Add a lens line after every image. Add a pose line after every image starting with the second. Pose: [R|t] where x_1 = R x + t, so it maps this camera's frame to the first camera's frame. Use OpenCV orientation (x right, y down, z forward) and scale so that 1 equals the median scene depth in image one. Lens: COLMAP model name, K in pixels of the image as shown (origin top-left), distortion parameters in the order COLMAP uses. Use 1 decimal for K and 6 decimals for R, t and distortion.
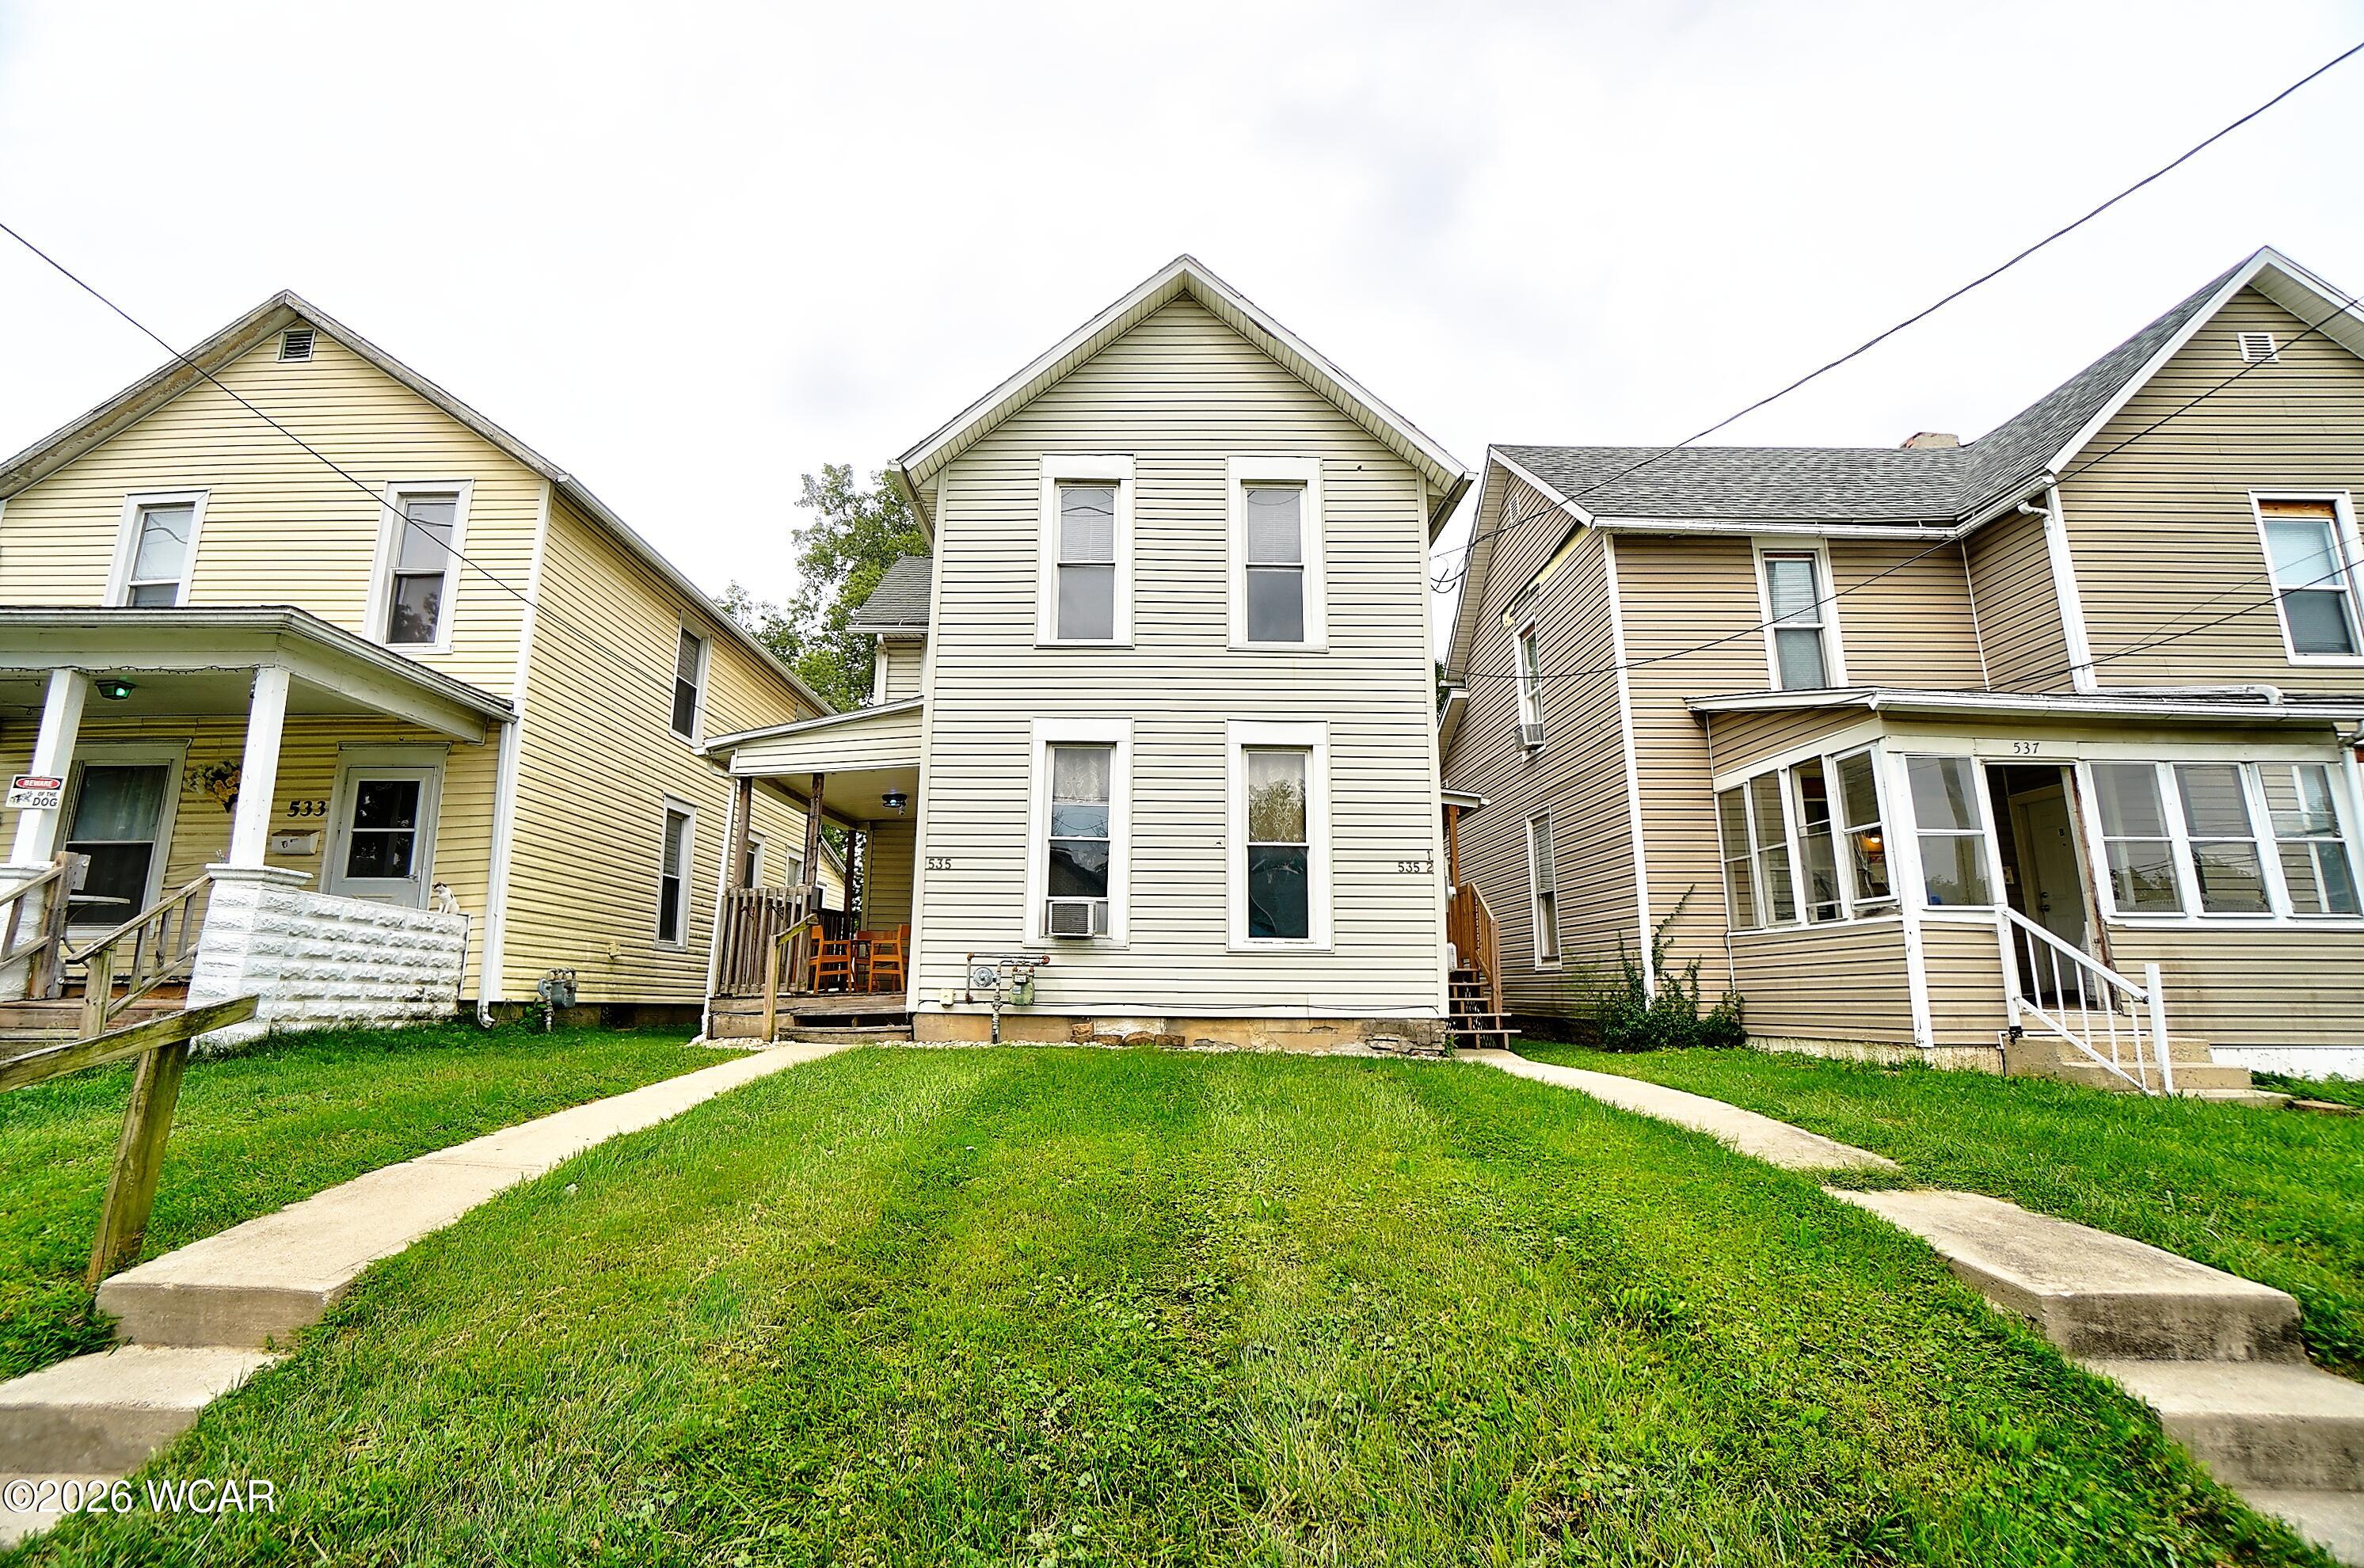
lens RADIAL K [[1050.8, 0, 1148.1], [0, 1050.8, 787.0], [0, 0, 1]] dist [-0.062882, 0.022704]
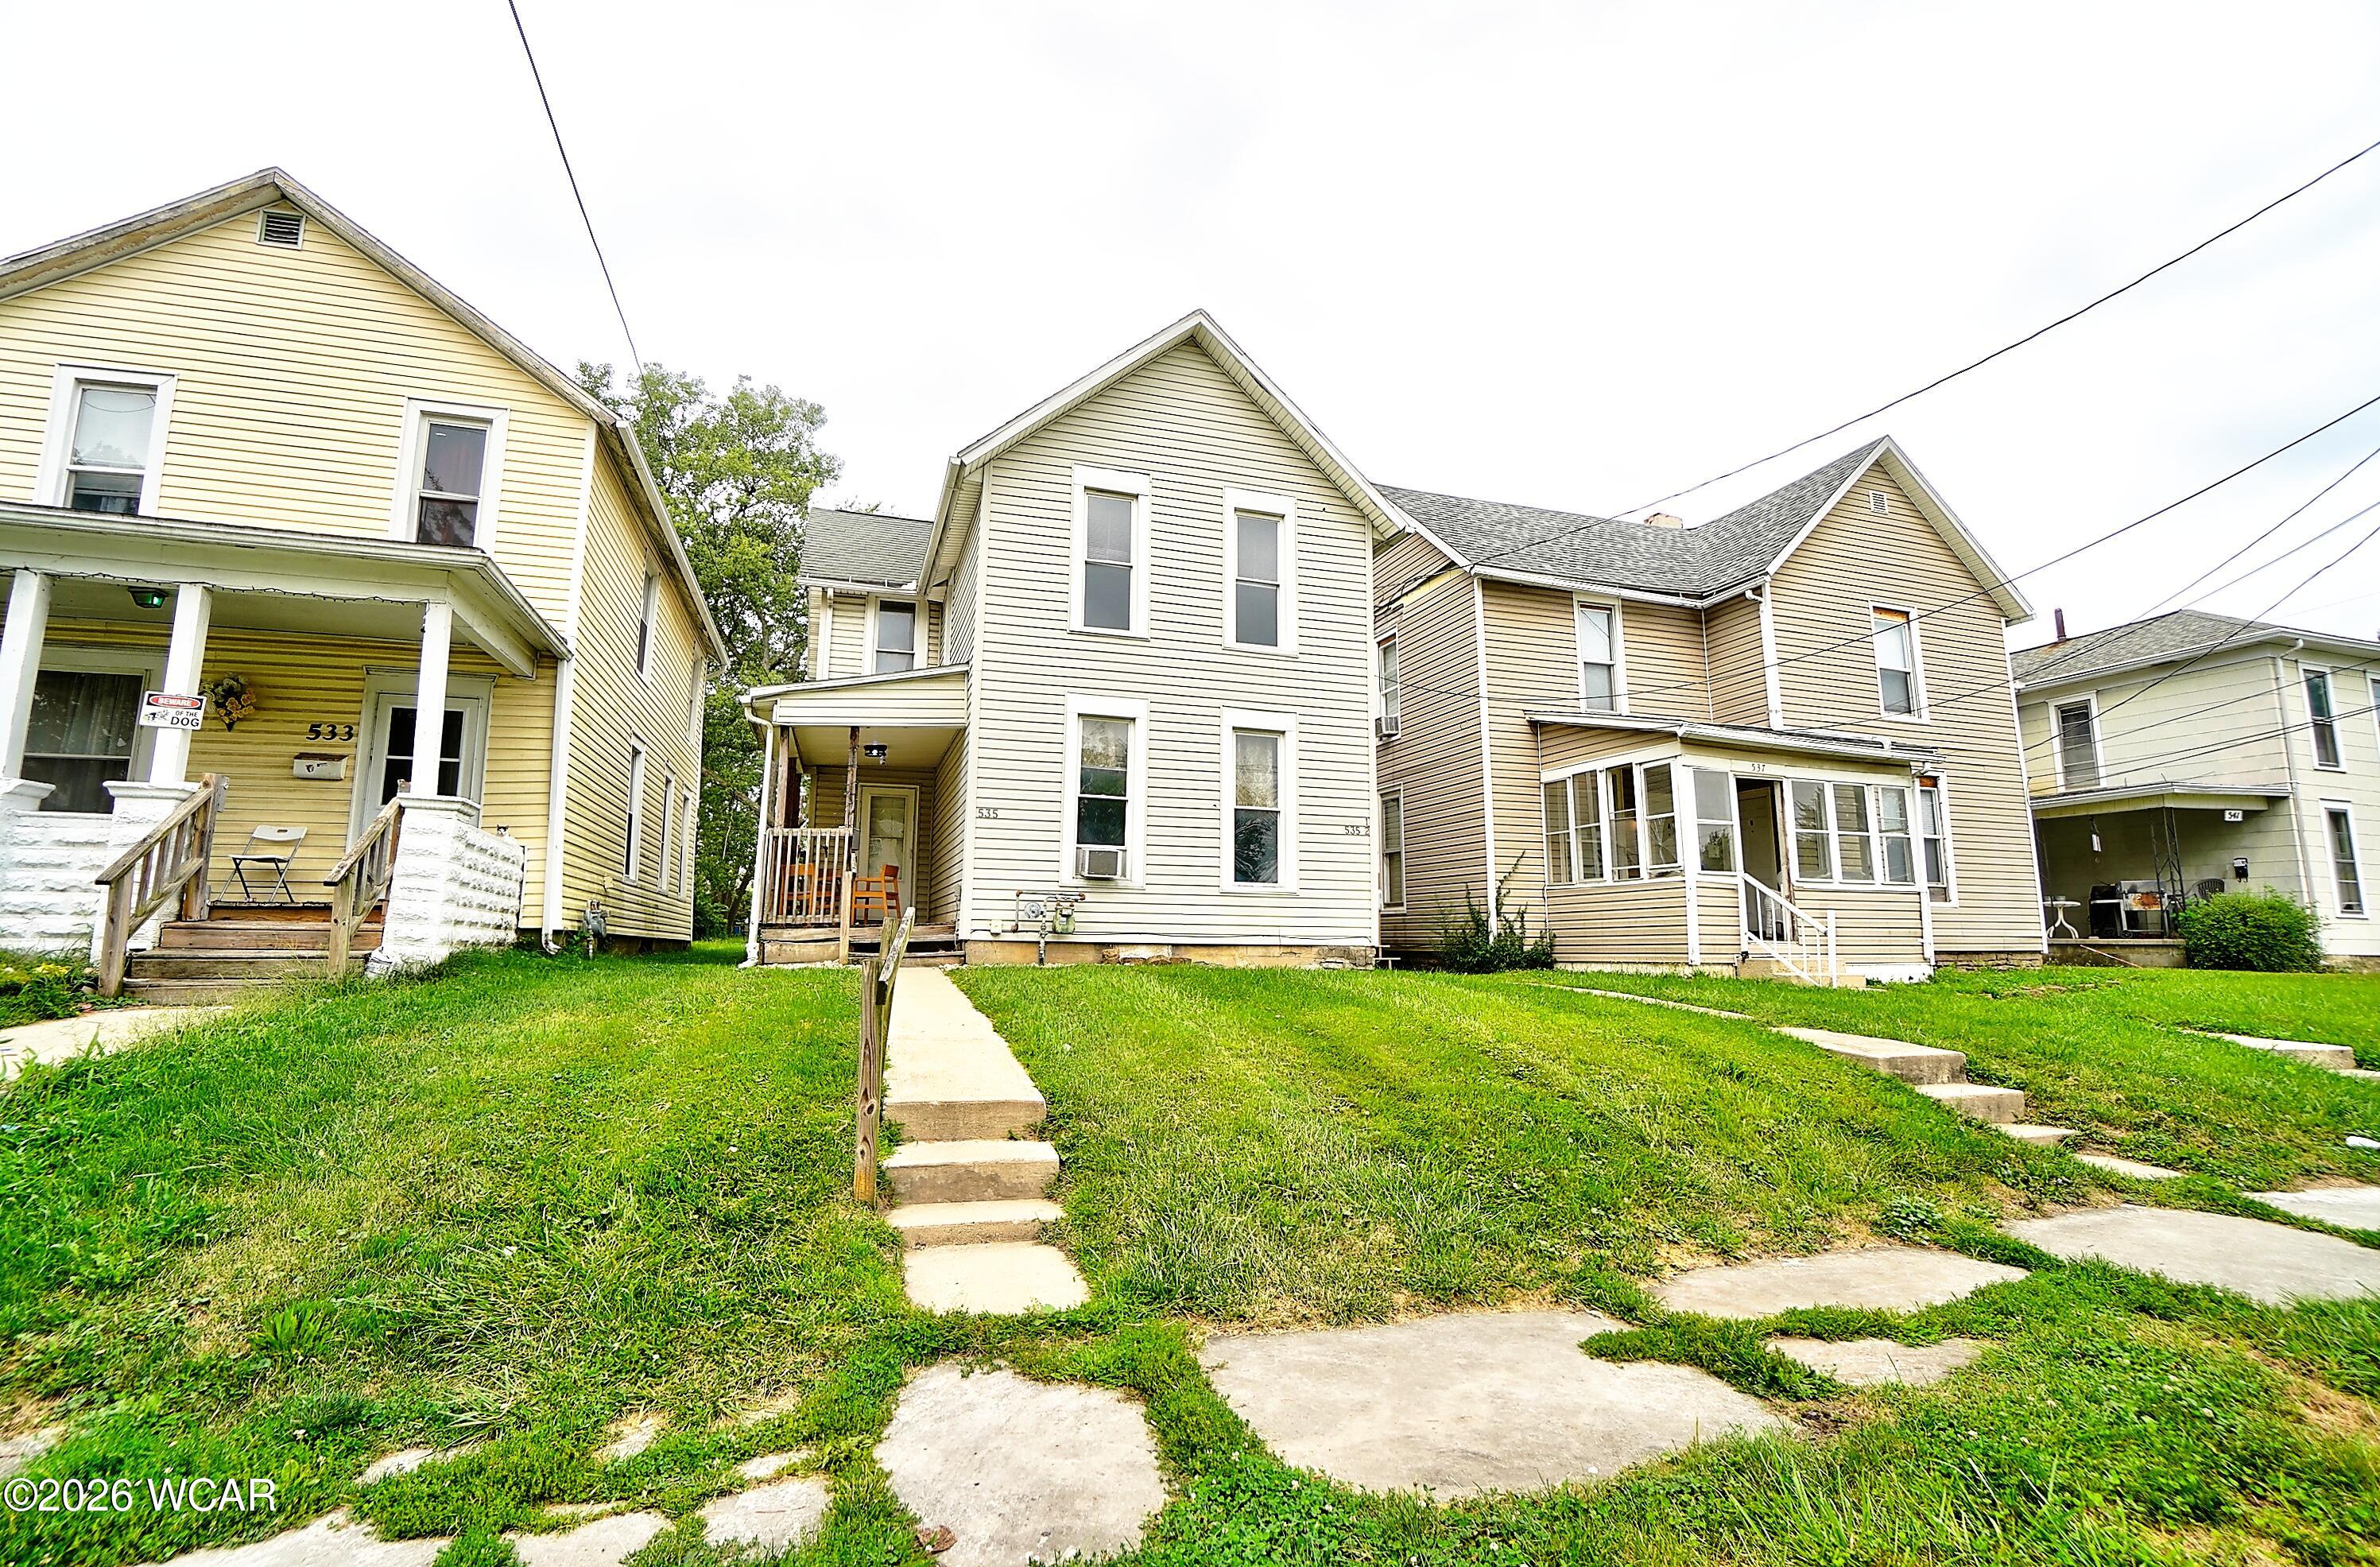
lens RADIAL K [[1052.1, 0, 1163.6], [0, 1052.1, 788.7], [0, 0, 1]] dist [-0.063453, 0.022257]
pose [[0.954187, 0.046383, 0.295594, -0.352562], [-0.061302, 0.997260, 0.041399, -0.014169], [-0.292864, -0.057622, 0.954416, -0.165415]]
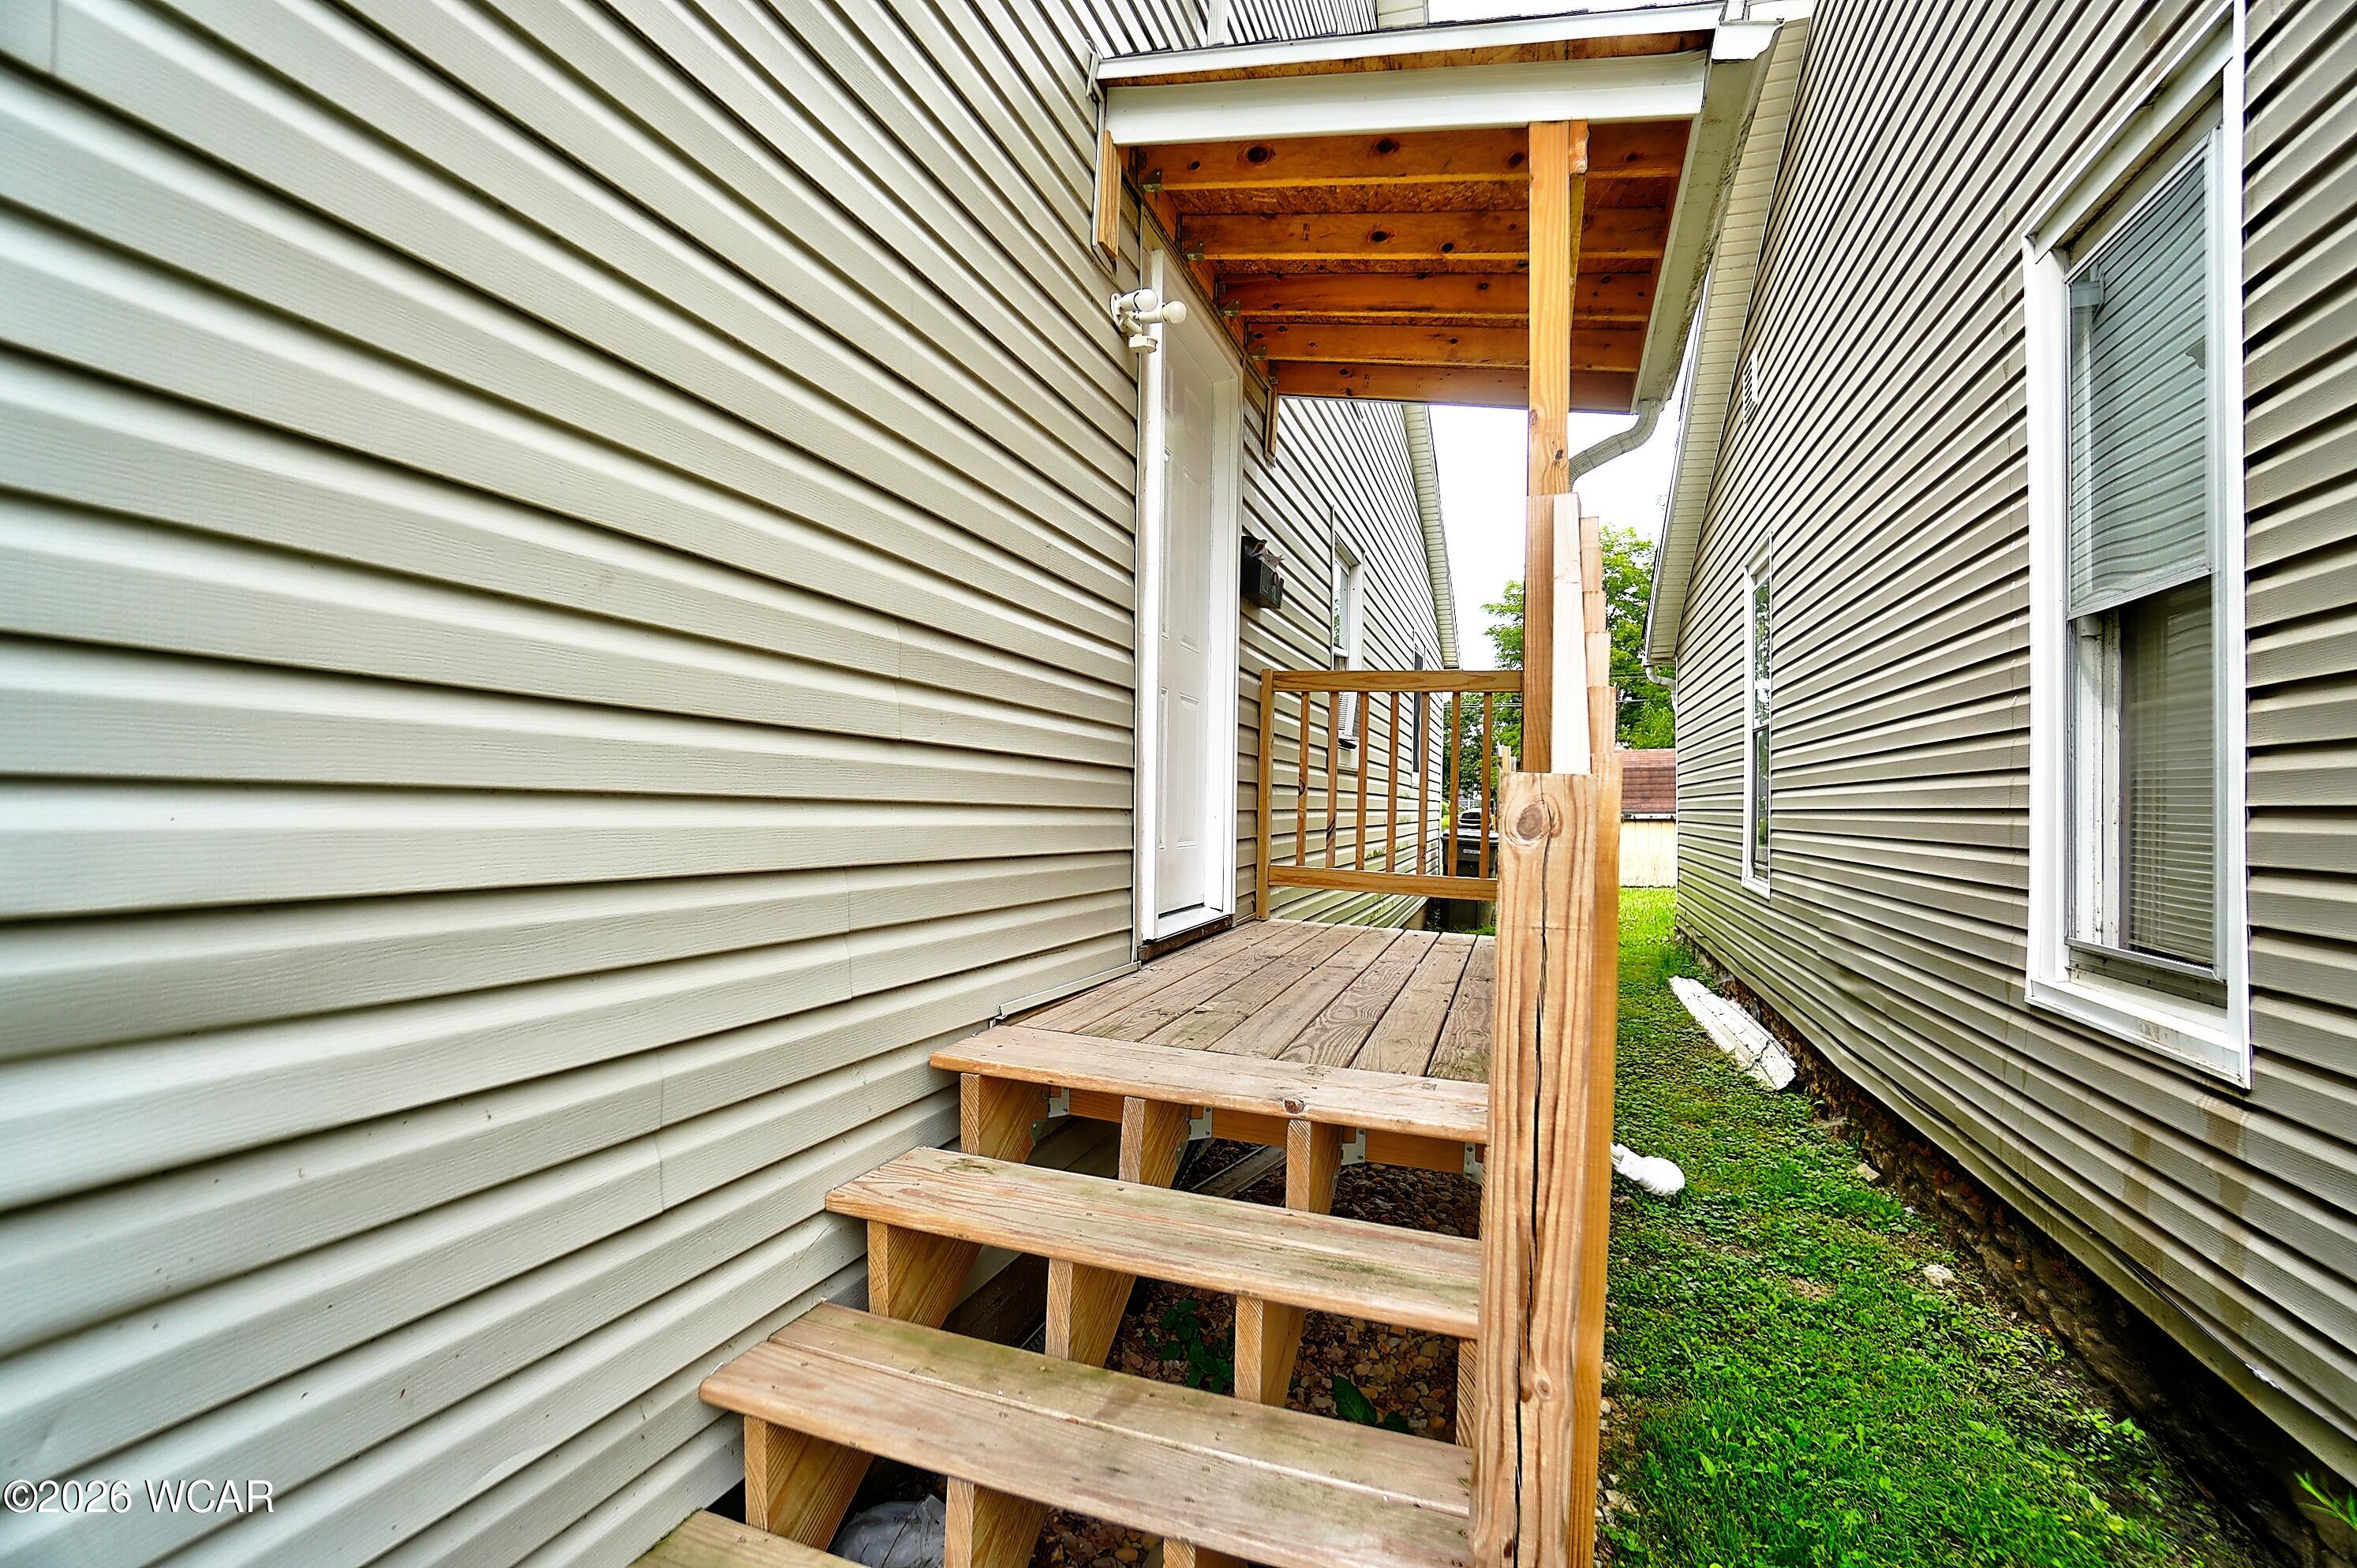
lens RADIAL K [[1013.1, 0, 1178.5], [0, 1013.1, 784.0], [0, 0, 1]] dist [-0.061753, 0.019552]
pose [[0.944405, 0.011887, -0.328568, 0.386341], [0.044041, 0.985766, 0.162250, 0.134745], [0.325820, -0.167701, 0.930439, 1.077676]]
